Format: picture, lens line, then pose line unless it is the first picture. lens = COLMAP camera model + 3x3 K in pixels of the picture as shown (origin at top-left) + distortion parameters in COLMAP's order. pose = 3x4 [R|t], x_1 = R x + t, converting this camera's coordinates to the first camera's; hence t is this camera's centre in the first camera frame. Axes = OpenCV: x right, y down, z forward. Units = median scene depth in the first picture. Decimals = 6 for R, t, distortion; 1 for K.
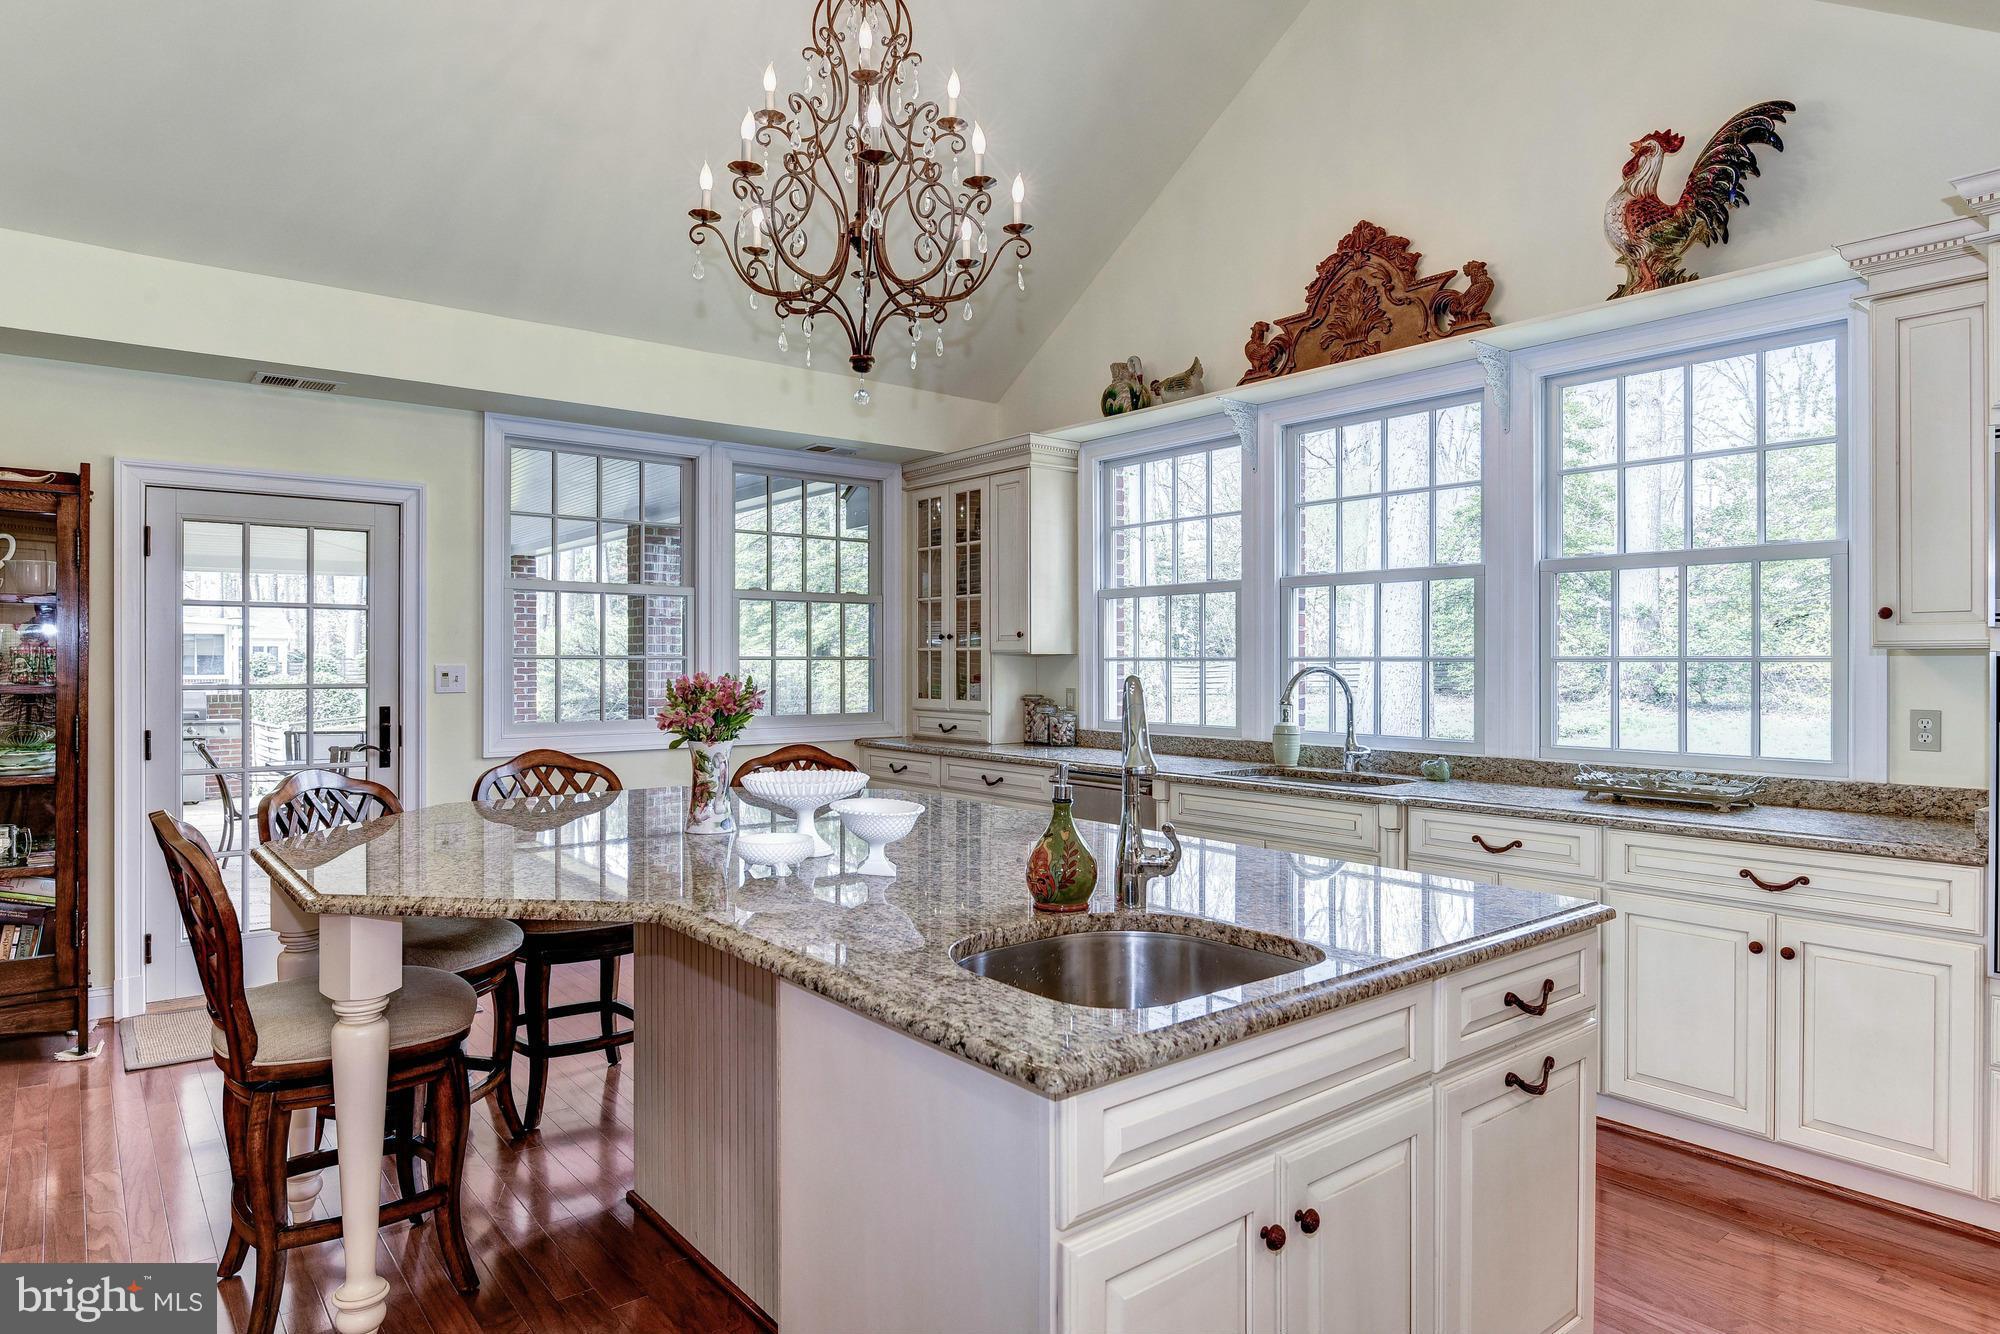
lens RADIAL K [[1138.9, 0, 1010.8], [0, 1138.9, 658.8], [0, 0, 1]] dist [-0.017389, -0.001716]
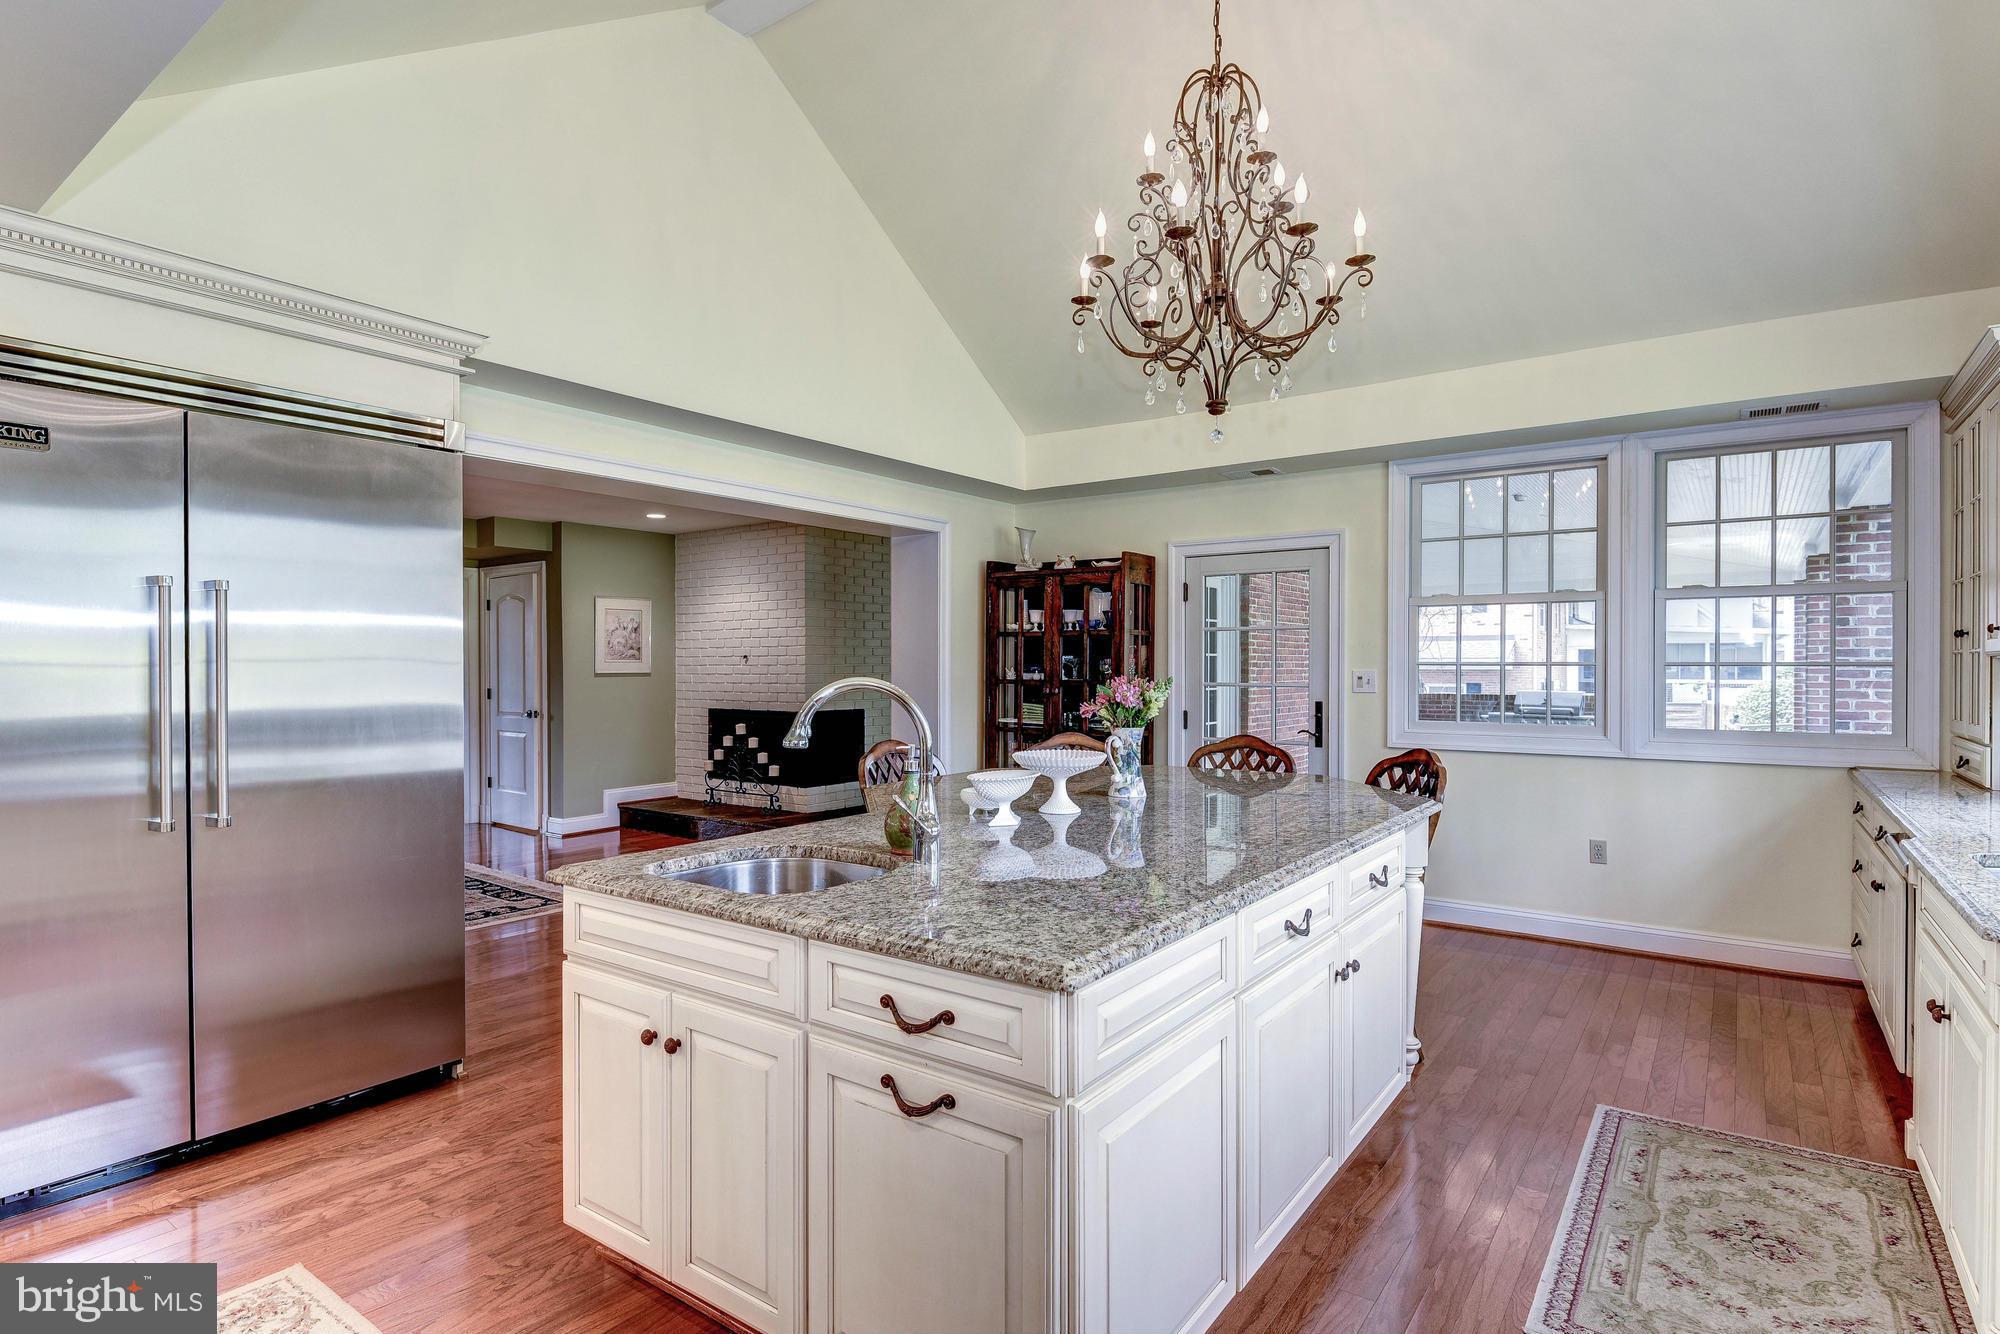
lens RADIAL K [[1029.6, 0, 996.8], [0, 1029.6, 668.1], [0, 0, 1]] dist [-0.005497, -0.000860]
pose [[0.256966, 0.001582, -0.966419, 0.581743], [0.000116, 0.999999, 0.001668, 0.001016], [0.966420, -0.000541, 0.256965, 0.372763]]
